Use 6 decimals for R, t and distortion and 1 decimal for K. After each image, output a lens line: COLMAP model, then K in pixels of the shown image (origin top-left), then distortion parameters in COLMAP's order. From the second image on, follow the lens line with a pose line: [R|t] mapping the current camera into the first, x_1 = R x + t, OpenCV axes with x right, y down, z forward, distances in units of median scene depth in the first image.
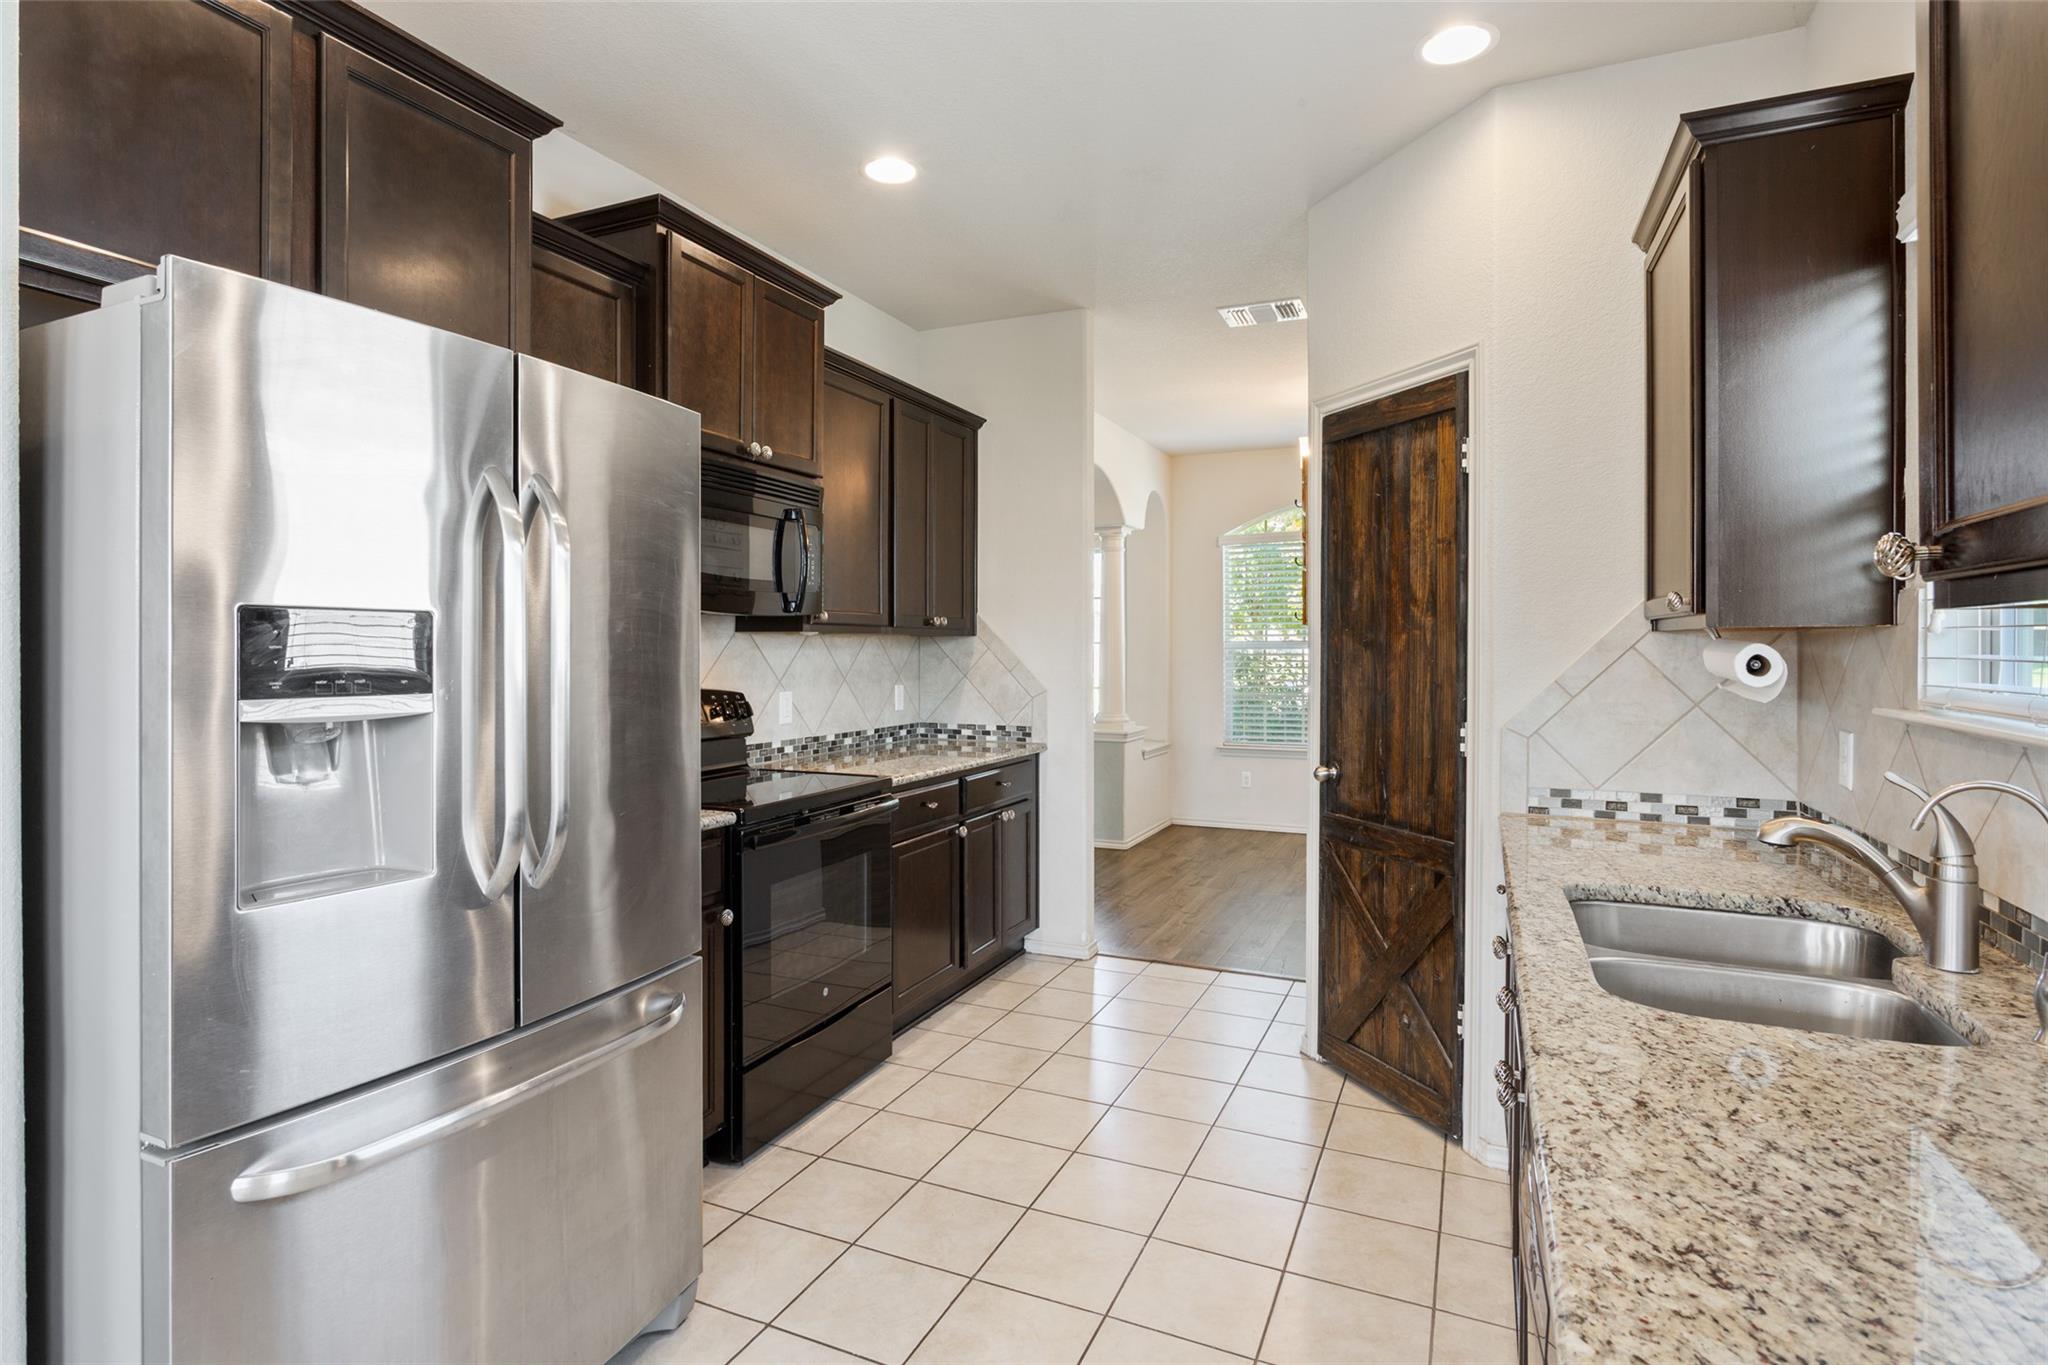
lens RADIAL K [[1029.4, 0, 1020.2], [0, 1029.4, 666.4], [0, 0, 1]] dist [-0.000785, 0.003079]
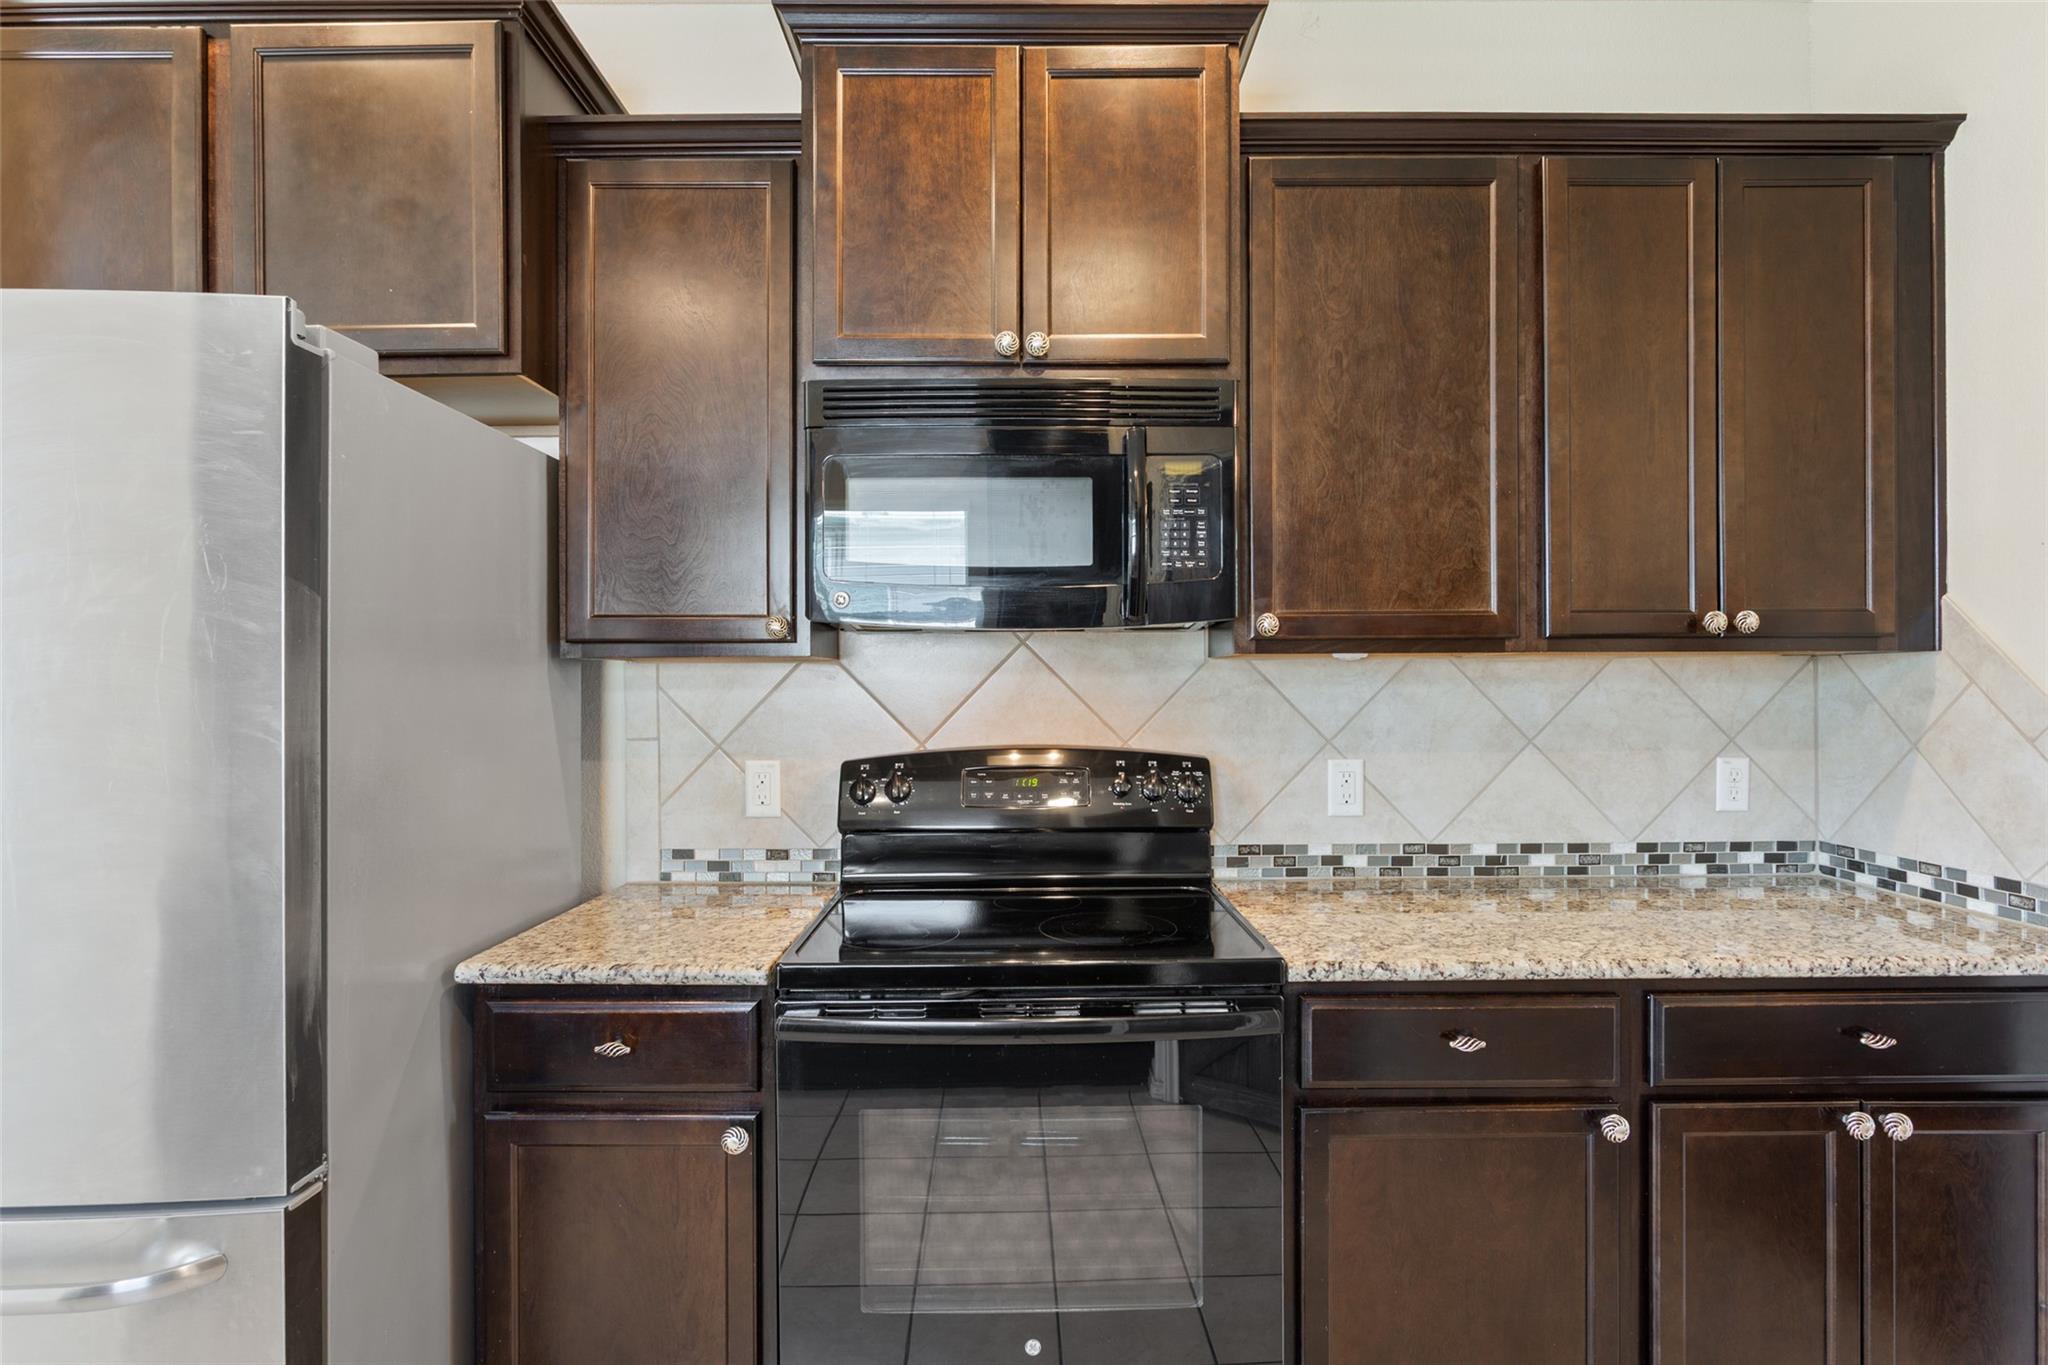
lens RADIAL K [[1029.4, 0, 1024.5], [0, 1029.4, 679.3], [0, 0, 1]] dist [-0.000785, 0.003079]
pose [[0.420748, -0.003951, -0.907169, 0.180582], [-0.011130, 0.999893, -0.009516, -0.010196], [0.907109, 0.014100, 0.420659, 0.502771]]
